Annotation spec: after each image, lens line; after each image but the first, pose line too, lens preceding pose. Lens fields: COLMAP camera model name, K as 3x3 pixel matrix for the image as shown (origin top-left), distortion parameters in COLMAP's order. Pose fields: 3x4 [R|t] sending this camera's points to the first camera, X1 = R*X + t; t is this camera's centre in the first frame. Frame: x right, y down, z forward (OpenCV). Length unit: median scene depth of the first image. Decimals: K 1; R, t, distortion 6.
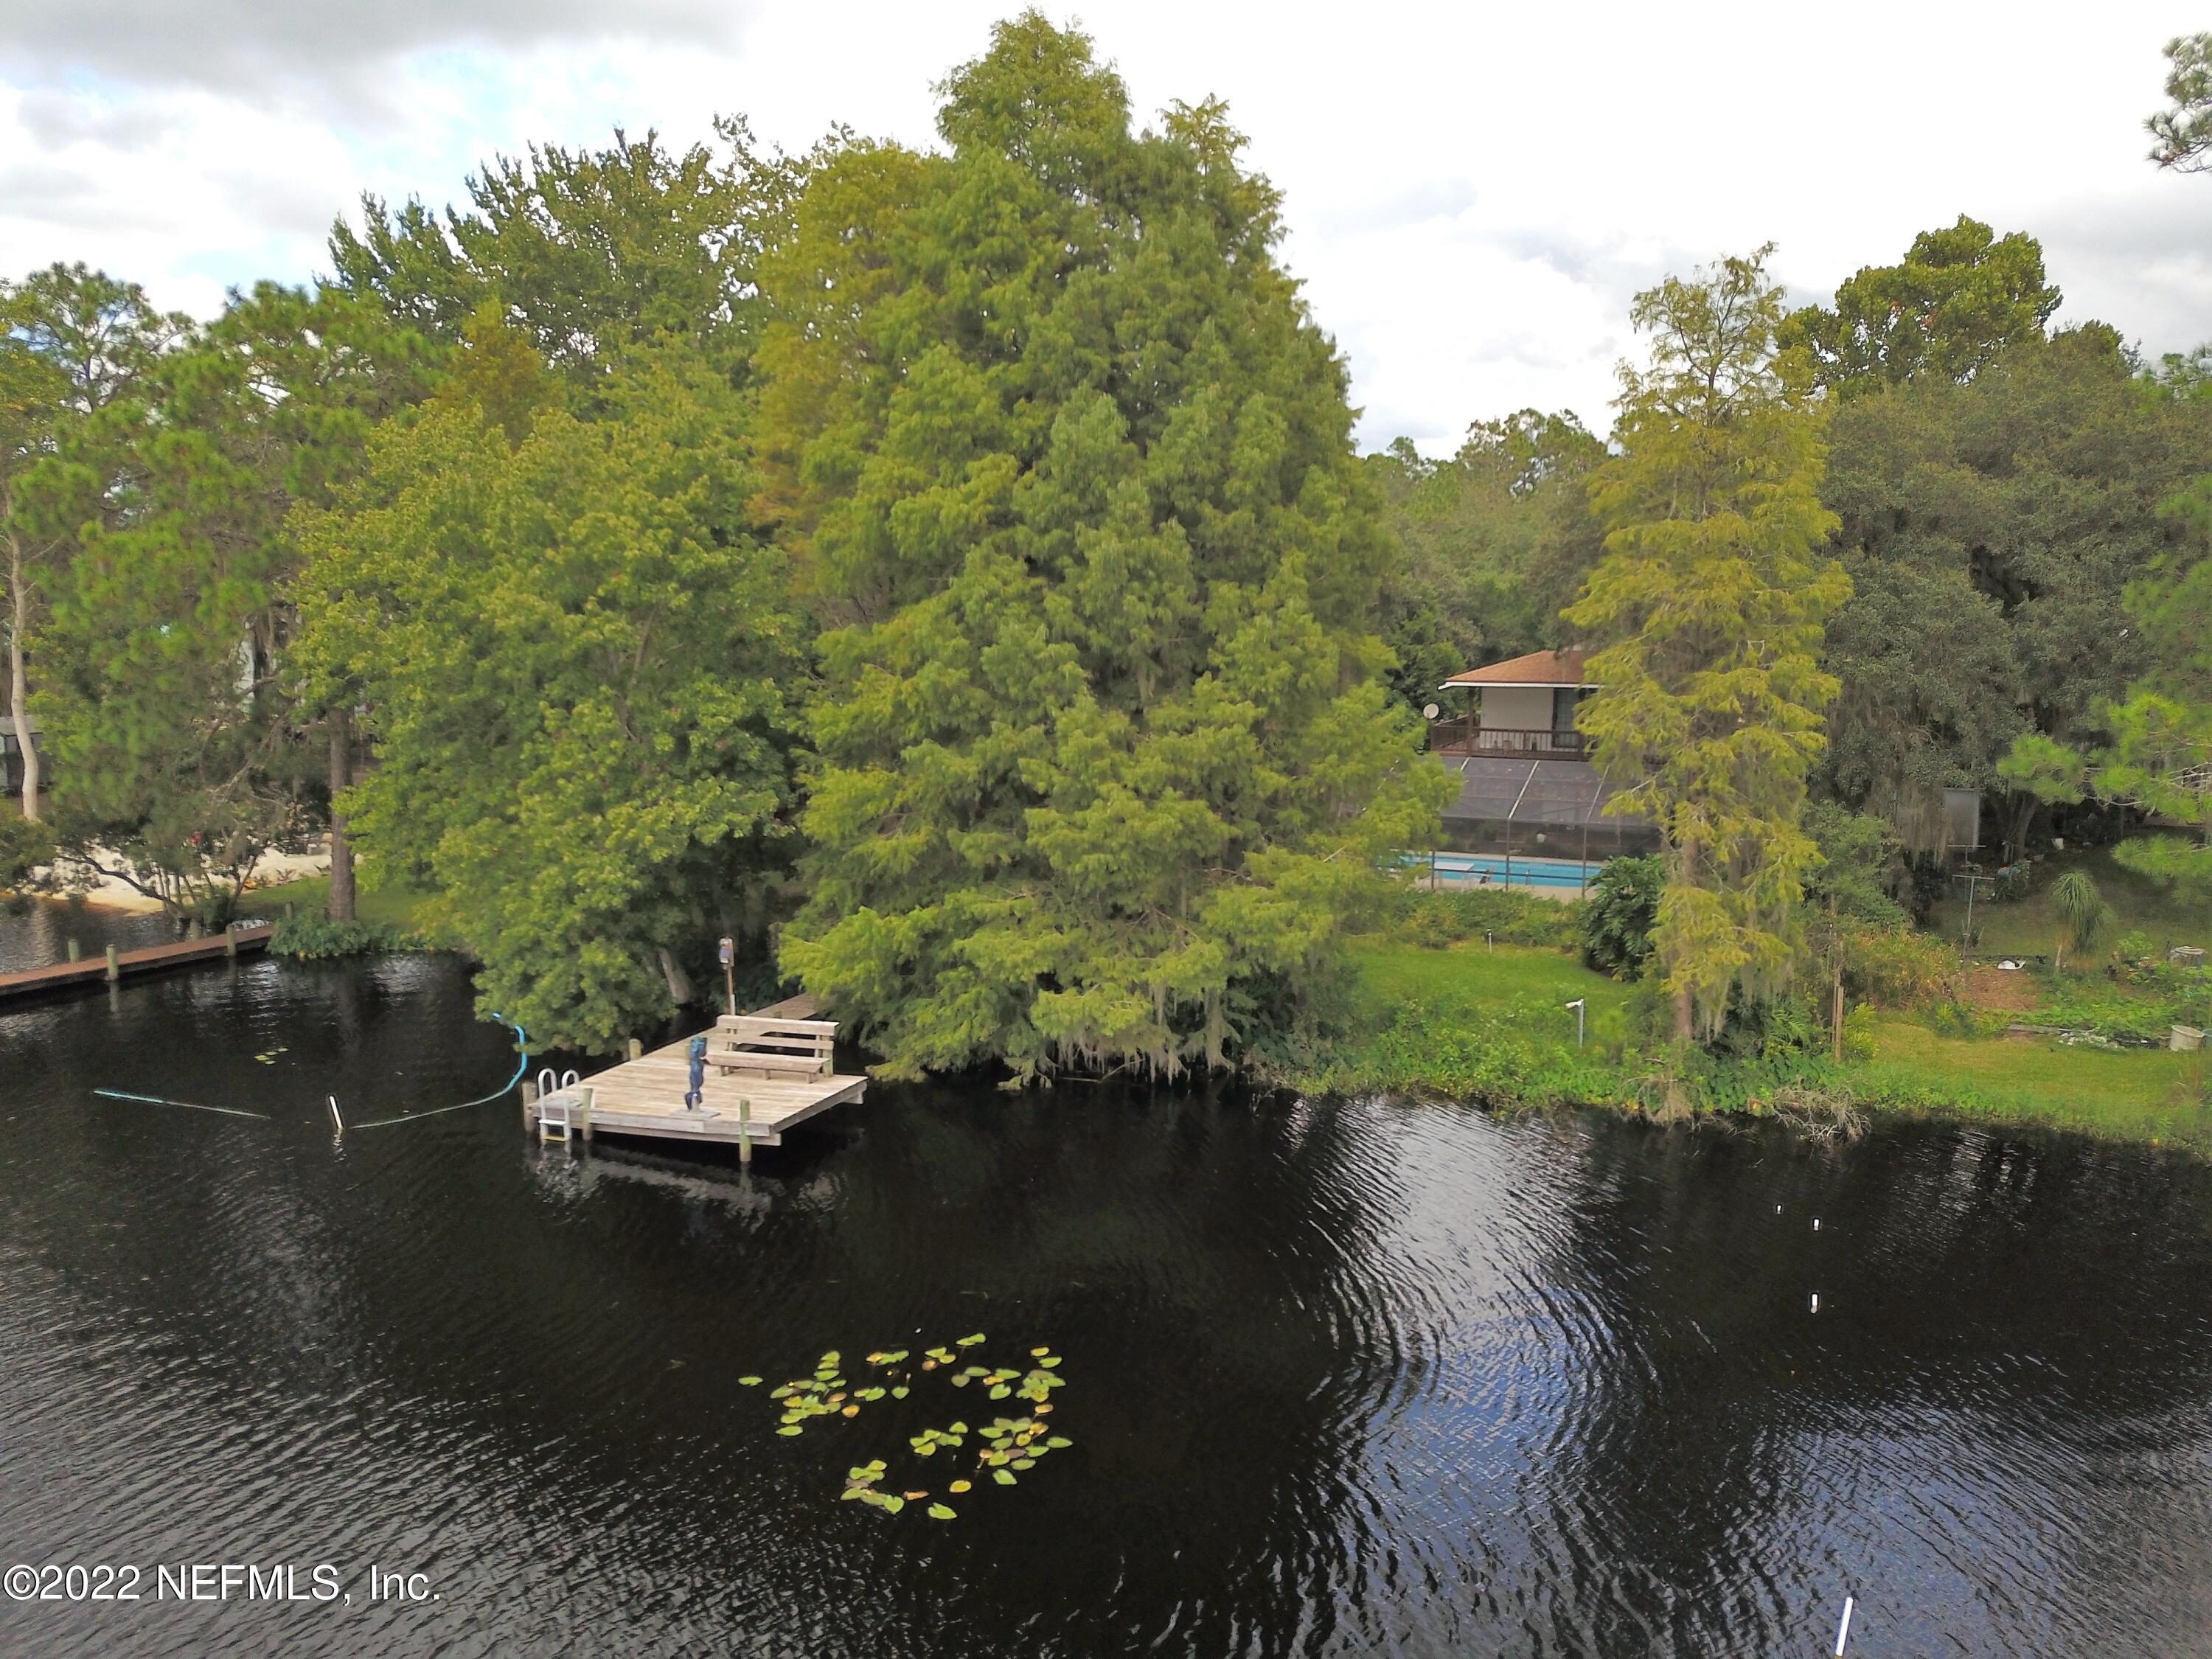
lens RADIAL K [[1685.0, 0, 1106.0], [0, 1685.0, 829.5], [0, 0, 1]] dist [0.011434, -0.004192]
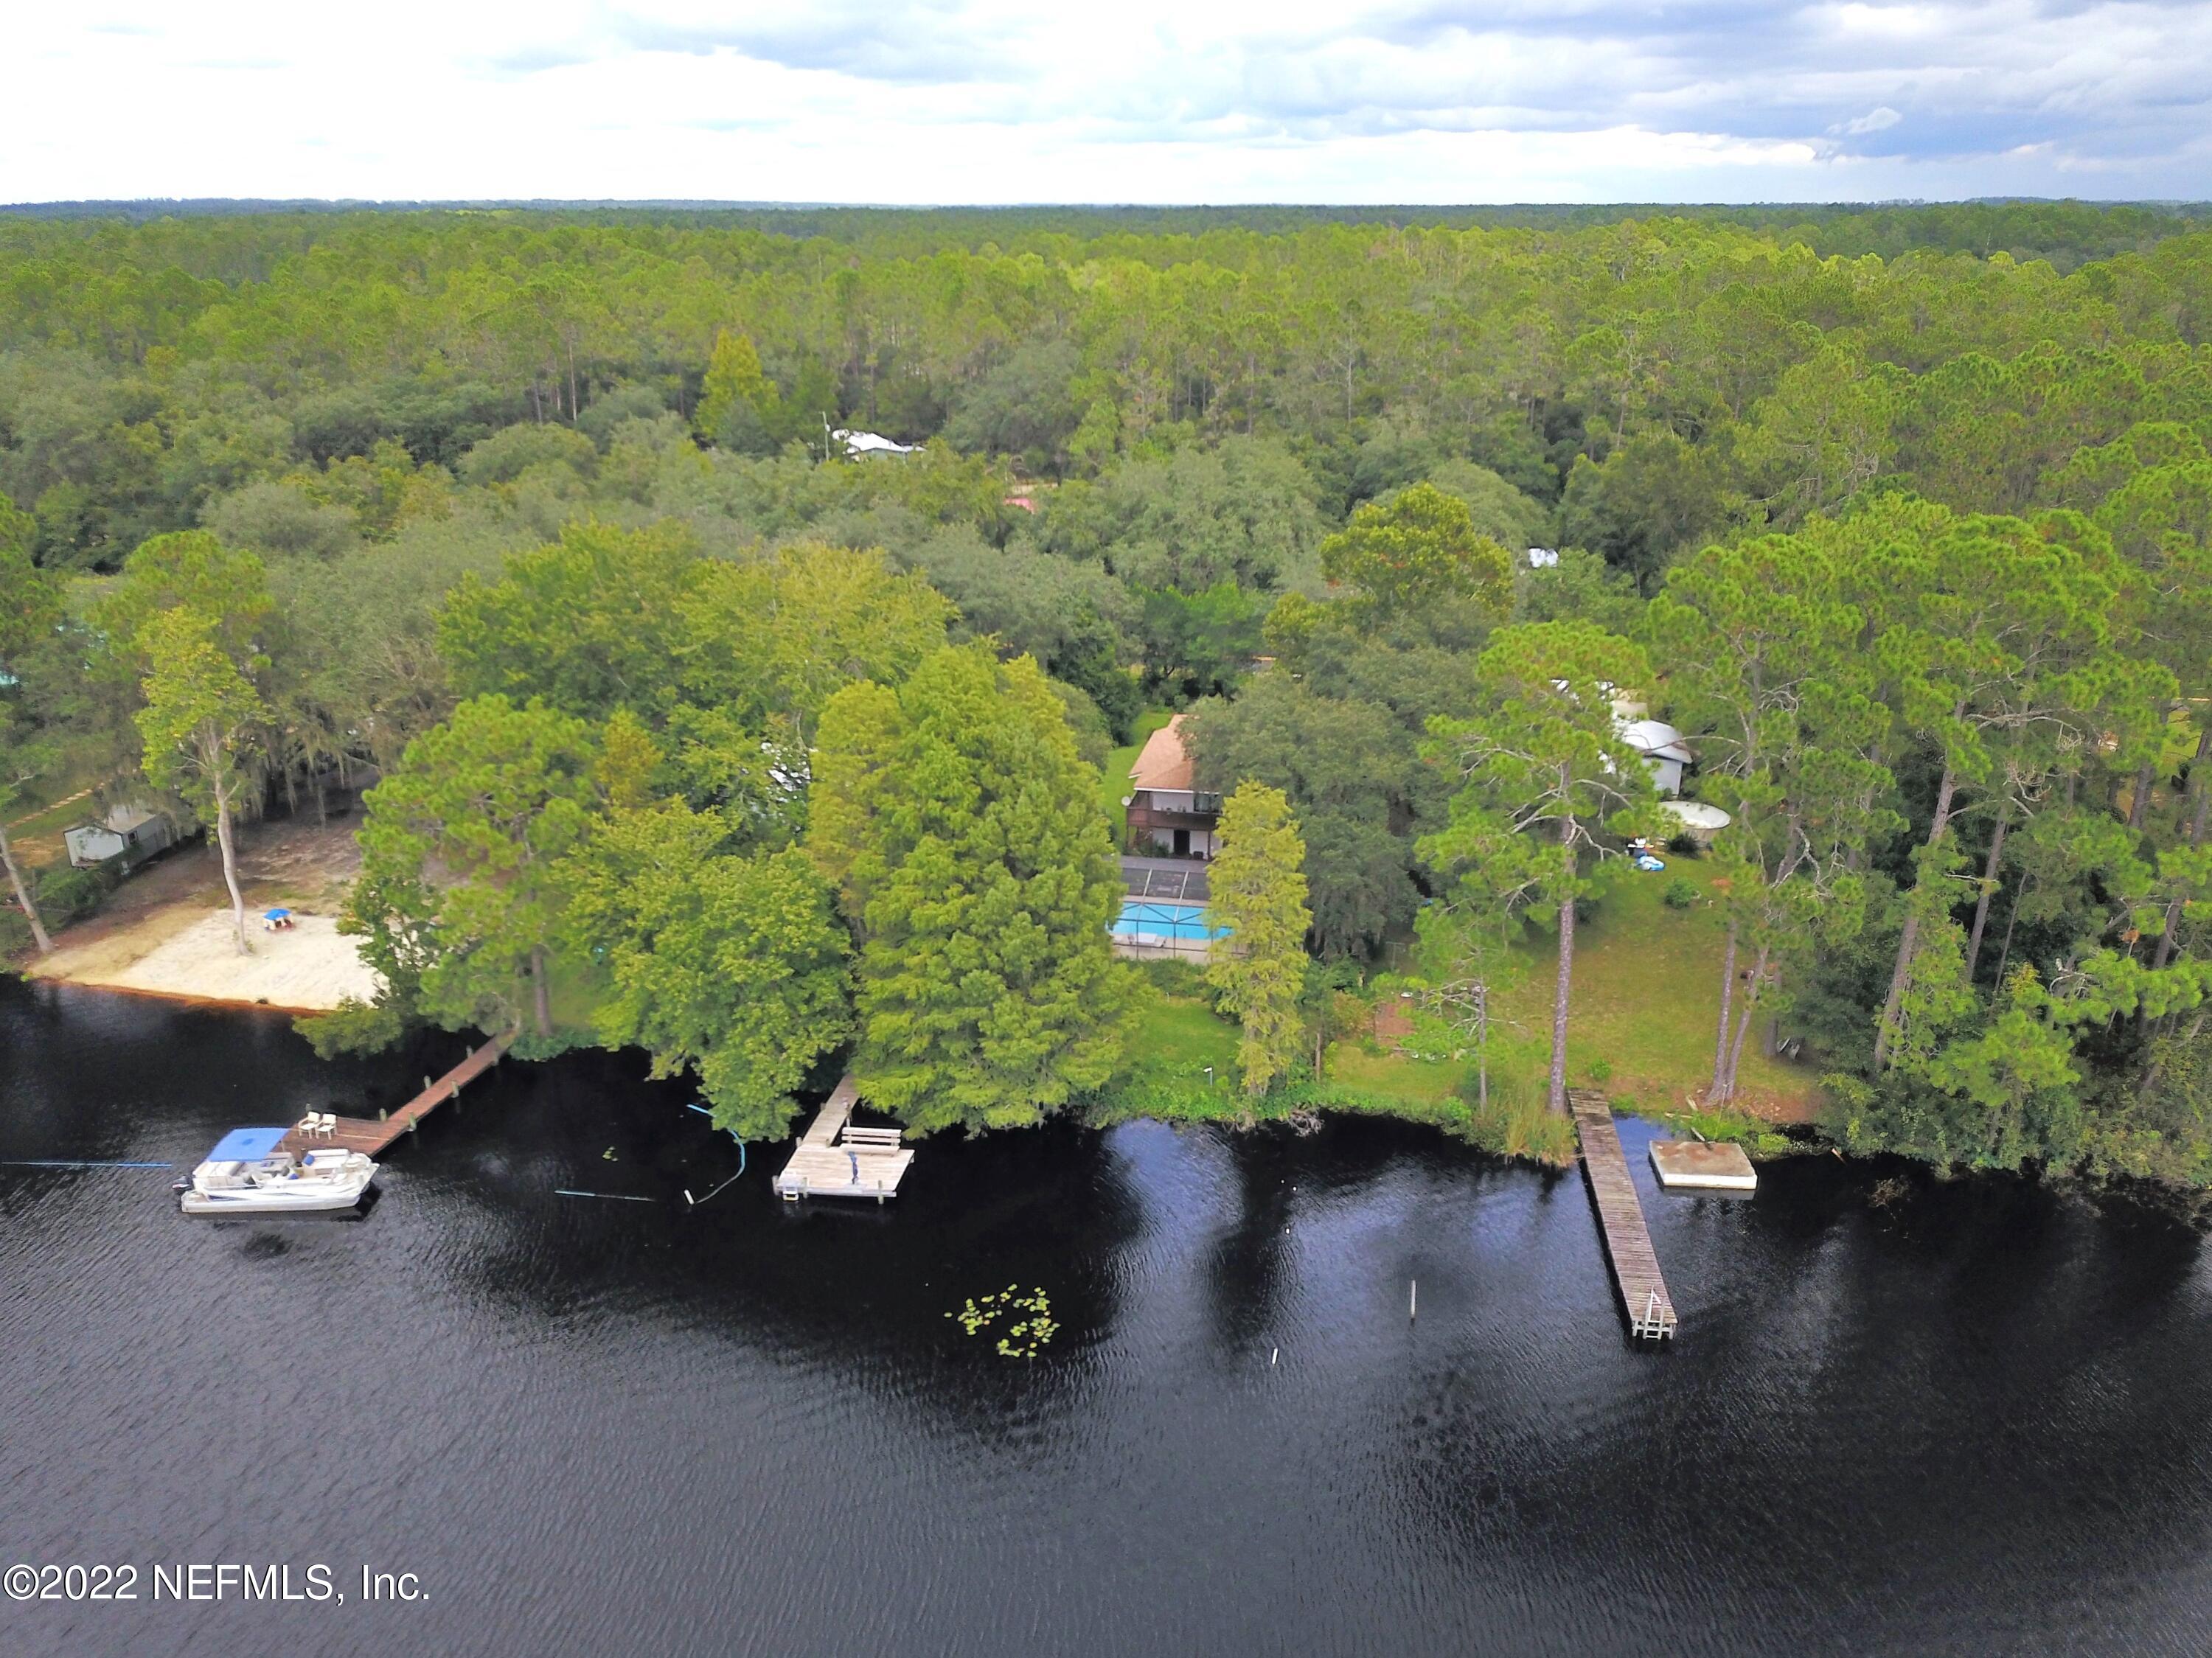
lens RADIAL K [[1699.1, 0, 1132.4], [0, 1699.1, 764.2], [0, 0, 1]] dist [0.022458, 0.001057]
pose [[0.975067, -0.068007, 0.211235, -0.318795], [0.030921, 0.984235, 0.174141, -0.802670], [-0.219748, -0.163267, 0.961798, -1.275680]]
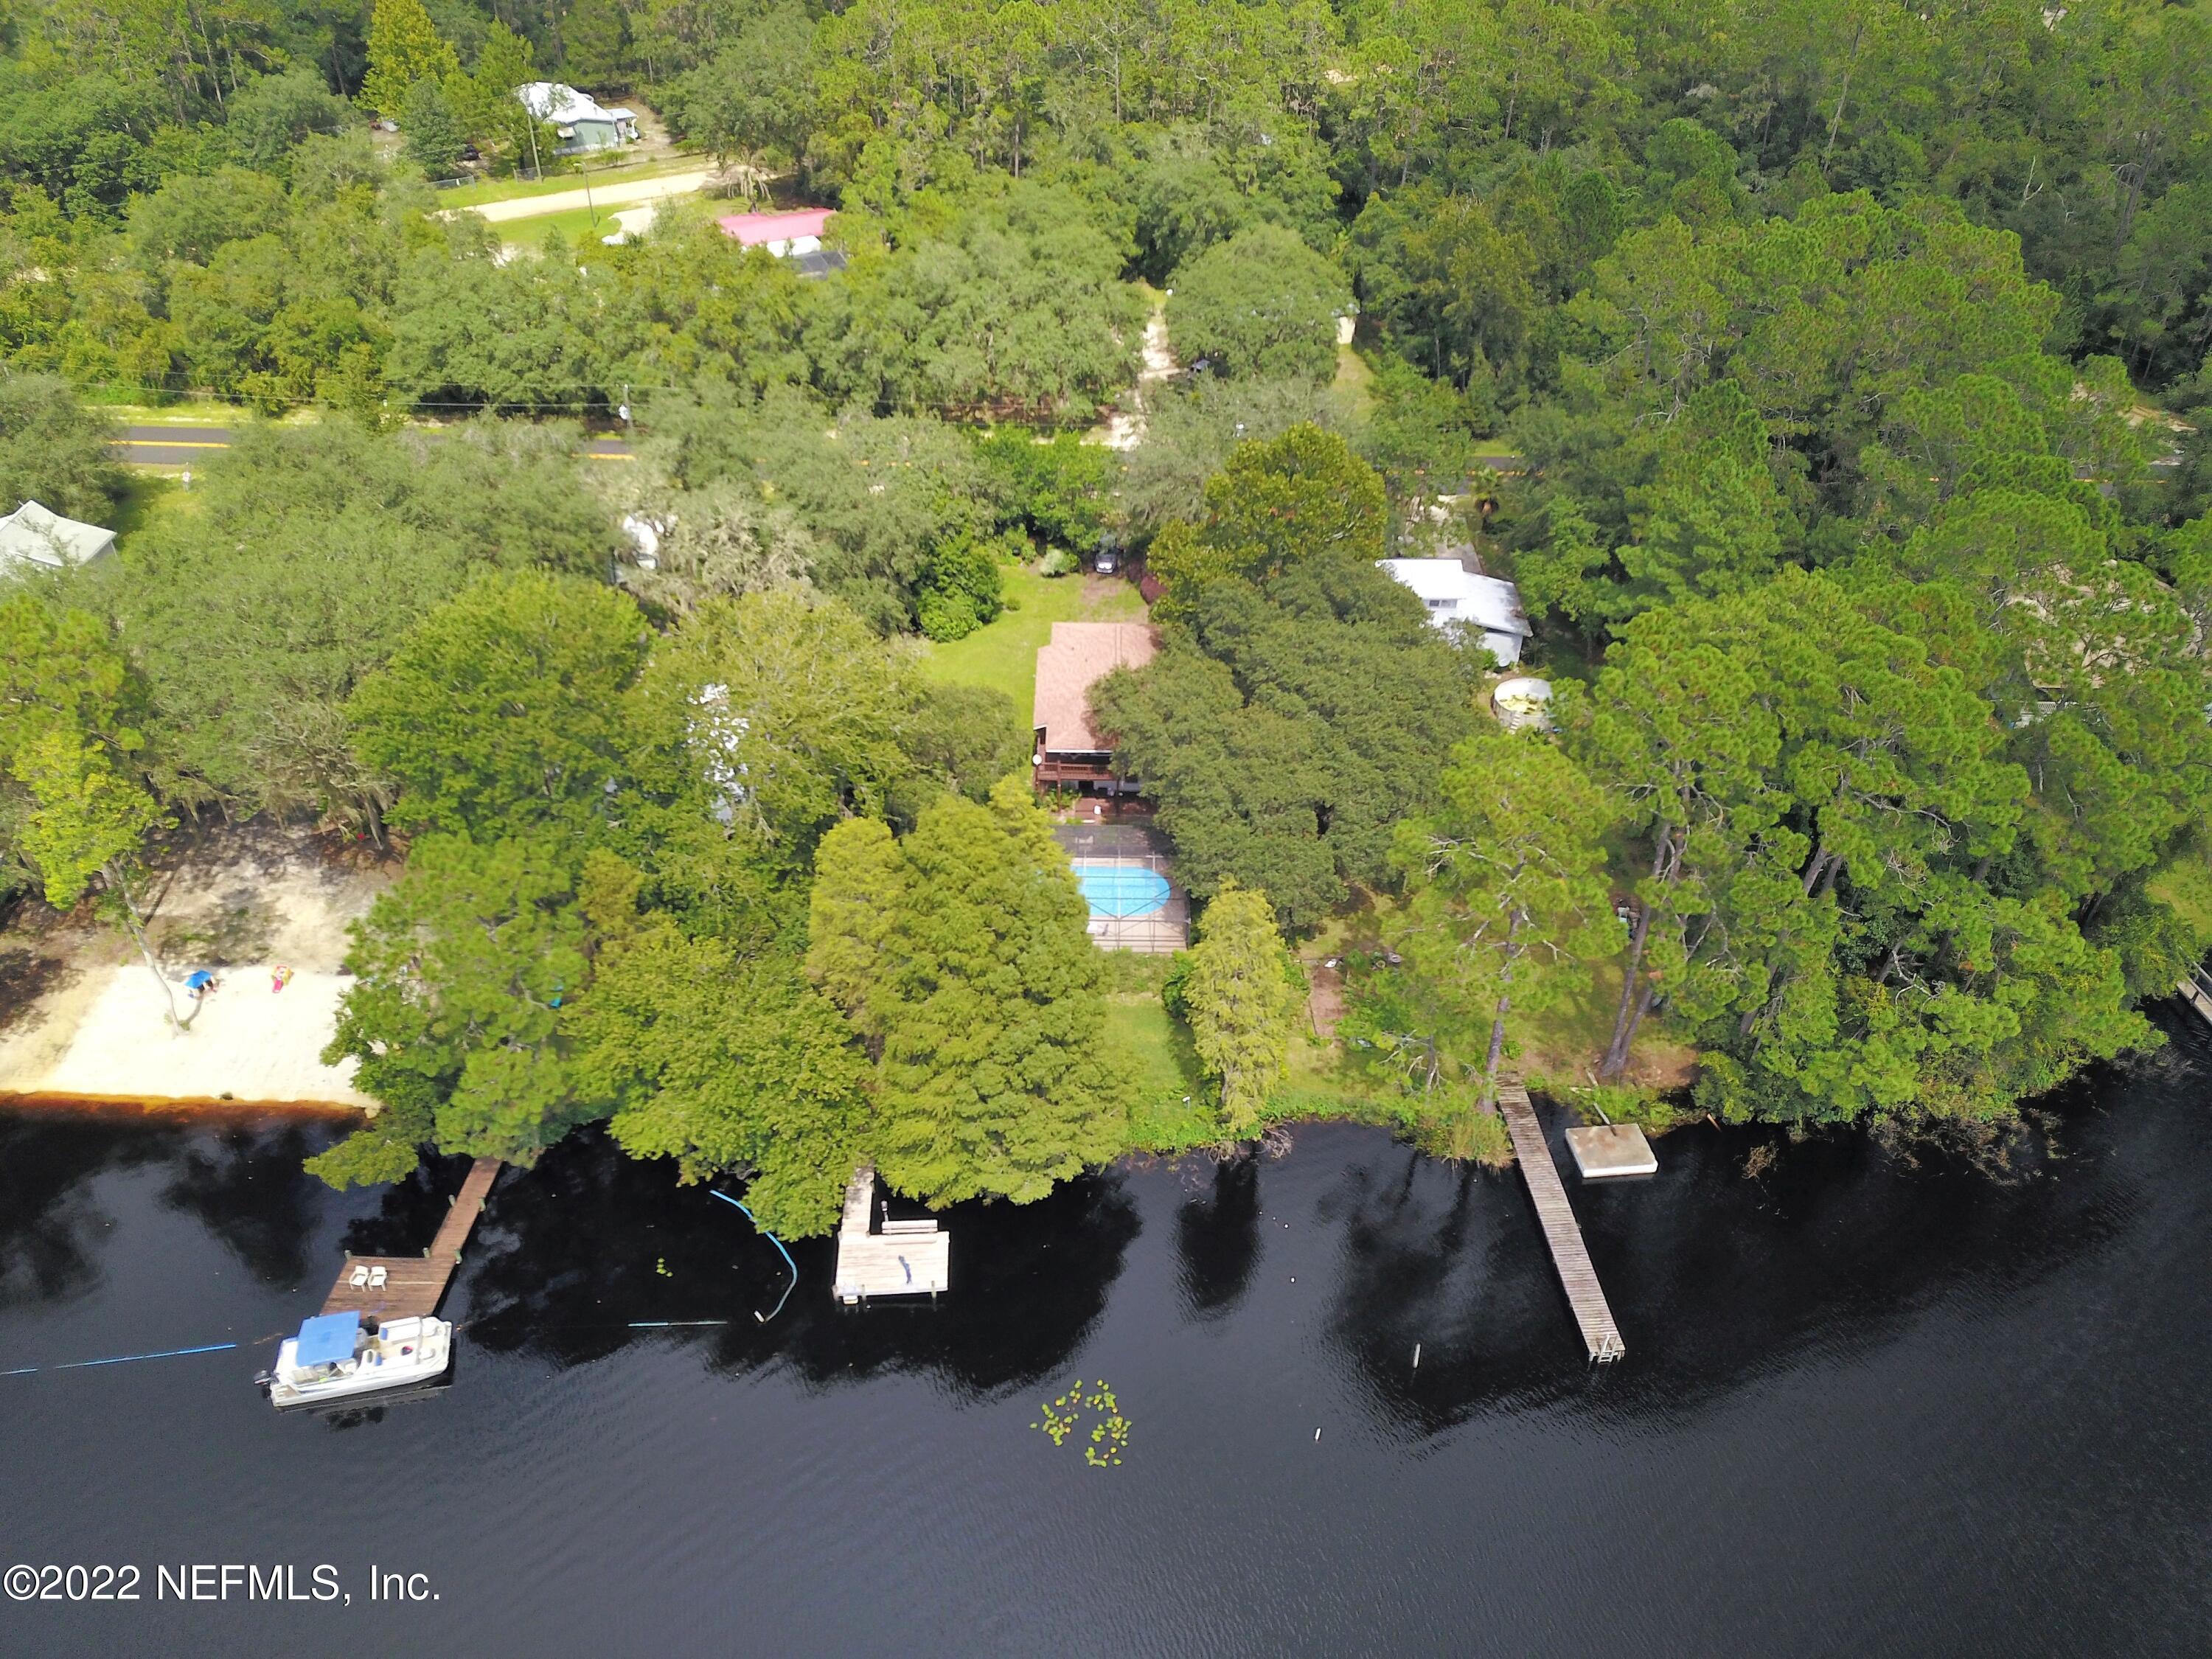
lens RADIAL K [[1699.3, 0, 1132.4], [0, 1699.3, 764.7], [0, 0, 1]] dist [0.022458, 0.001057]
pose [[0.914841, -0.210693, 0.344492, -0.651418], [0.035036, 0.891292, 0.452075, -1.708135], [-0.402292, -0.401507, 0.822772, -0.997220]]
